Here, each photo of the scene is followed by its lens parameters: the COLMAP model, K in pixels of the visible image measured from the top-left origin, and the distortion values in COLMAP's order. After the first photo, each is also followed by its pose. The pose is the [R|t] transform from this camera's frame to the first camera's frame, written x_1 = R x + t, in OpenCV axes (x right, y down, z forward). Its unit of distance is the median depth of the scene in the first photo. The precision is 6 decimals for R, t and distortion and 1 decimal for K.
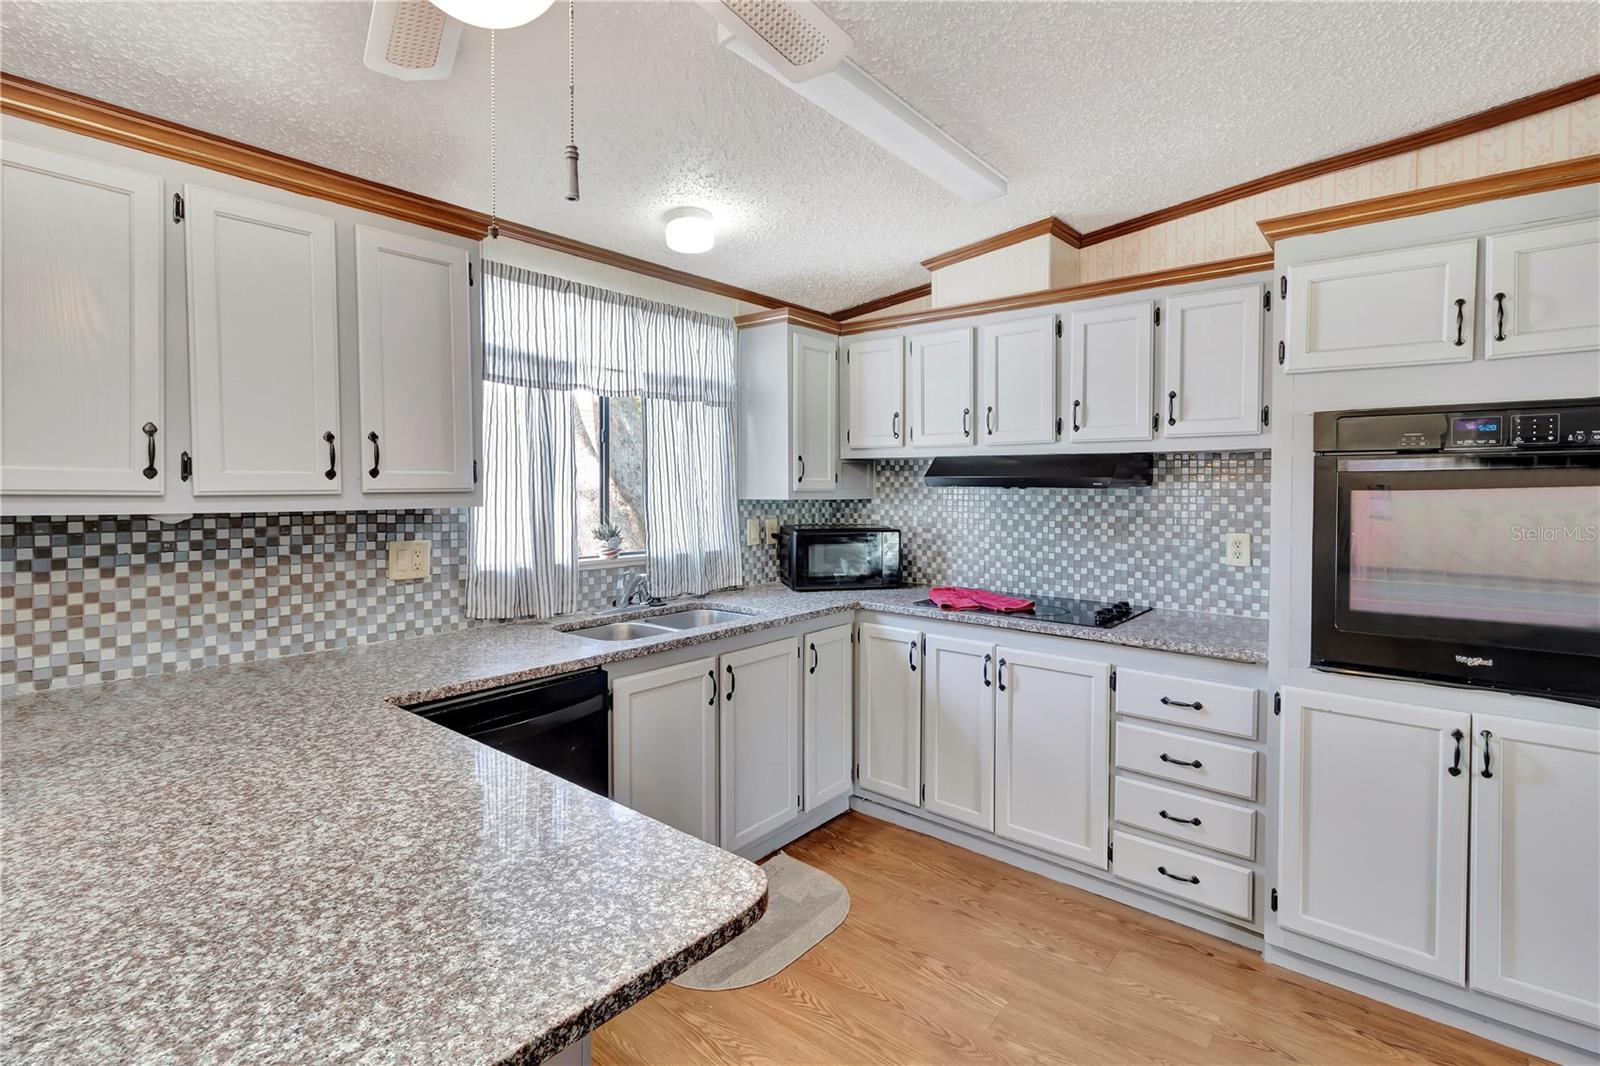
lens RADIAL K [[747.6, 0, 853.3], [0, 747.6, 504.2], [0, 0, 1]] dist [0.000478, -0.000025]
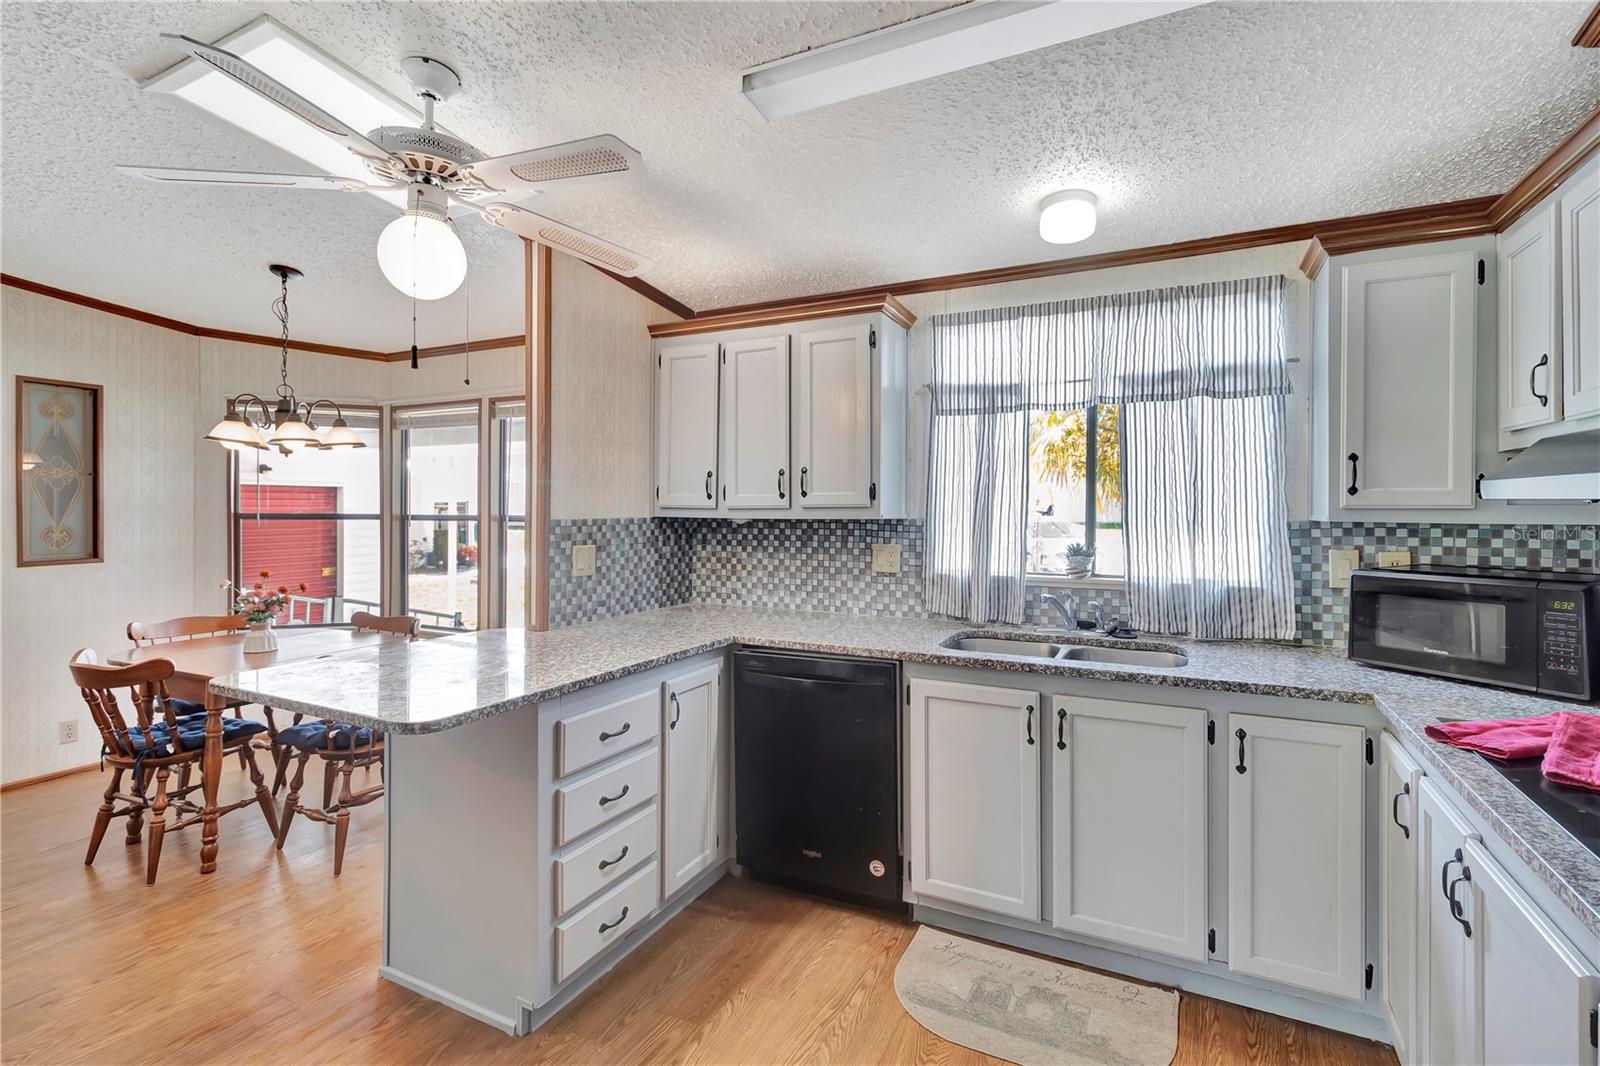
lens RADIAL K [[747.6, 0, 802.3], [0, 747.6, 519.0], [0, 0, 1]] dist [0.000478, -0.000025]
pose [[0.182909, 0.015193, -0.983012, 0.726501], [-0.022136, 0.999691, 0.011332, -0.007838], [0.982881, 0.019687, 0.183189, 0.634906]]
